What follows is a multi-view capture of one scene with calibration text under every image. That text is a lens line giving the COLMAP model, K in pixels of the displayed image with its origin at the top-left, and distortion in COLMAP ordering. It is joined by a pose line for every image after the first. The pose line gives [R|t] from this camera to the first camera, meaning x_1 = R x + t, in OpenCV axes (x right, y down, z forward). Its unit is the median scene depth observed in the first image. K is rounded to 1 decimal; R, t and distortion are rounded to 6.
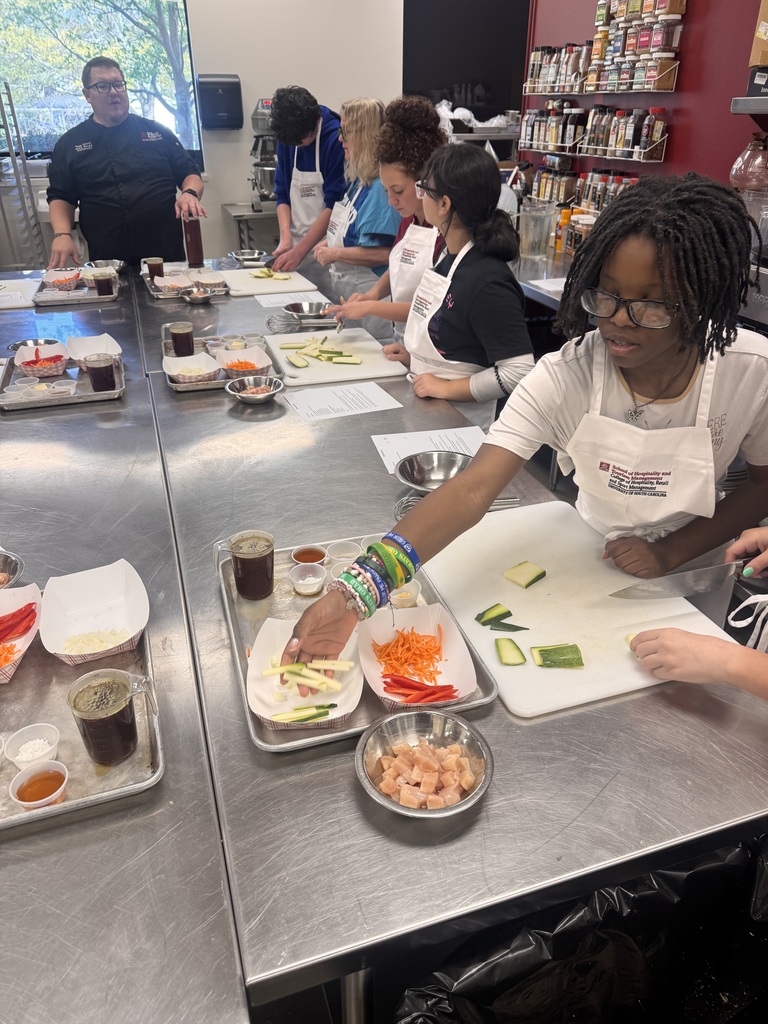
lens RADIAL K [[740.7, 0, 385.0], [0, 740.7, 510.3], [0, 0, 1]] dist [0.024661, -0.006794]
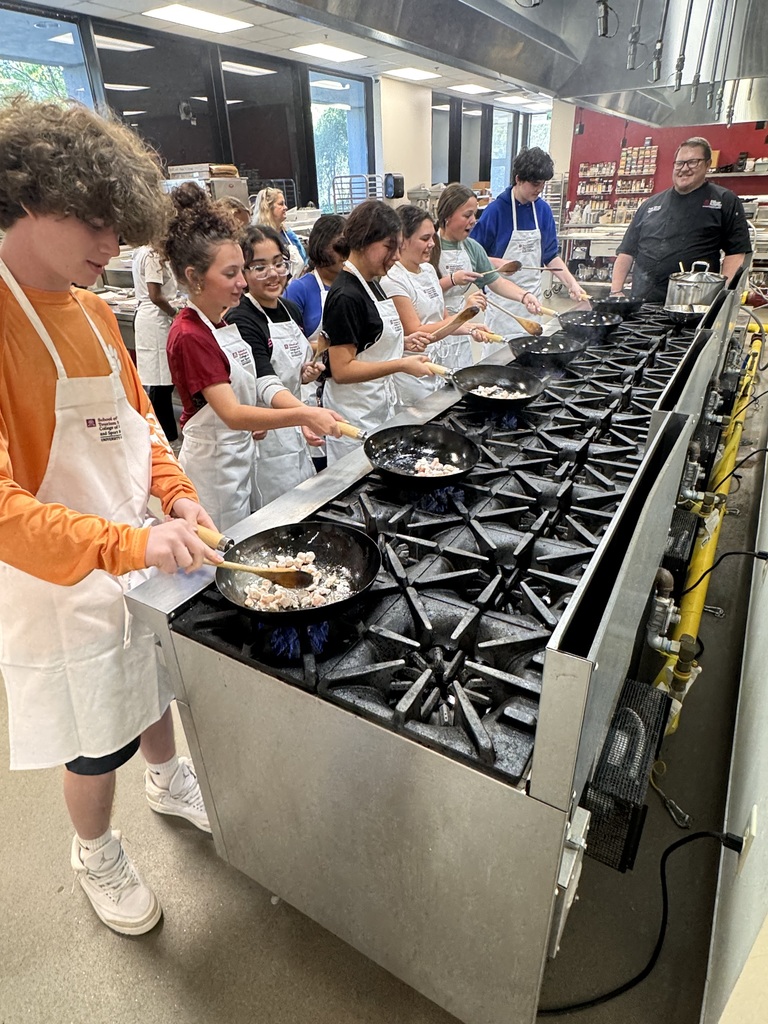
lens RADIAL K [[600.5, 0, 384.3], [0, 600.5, 511.9], [0, 0, 1]] dist [0.001609, -0.000187]
pose [[0.755385, -0.337684, 0.561572, -2.528689], [0.347638, 0.932966, 0.093394, 0.251592], [-0.555465, 0.124675, 0.822140, -0.479891]]
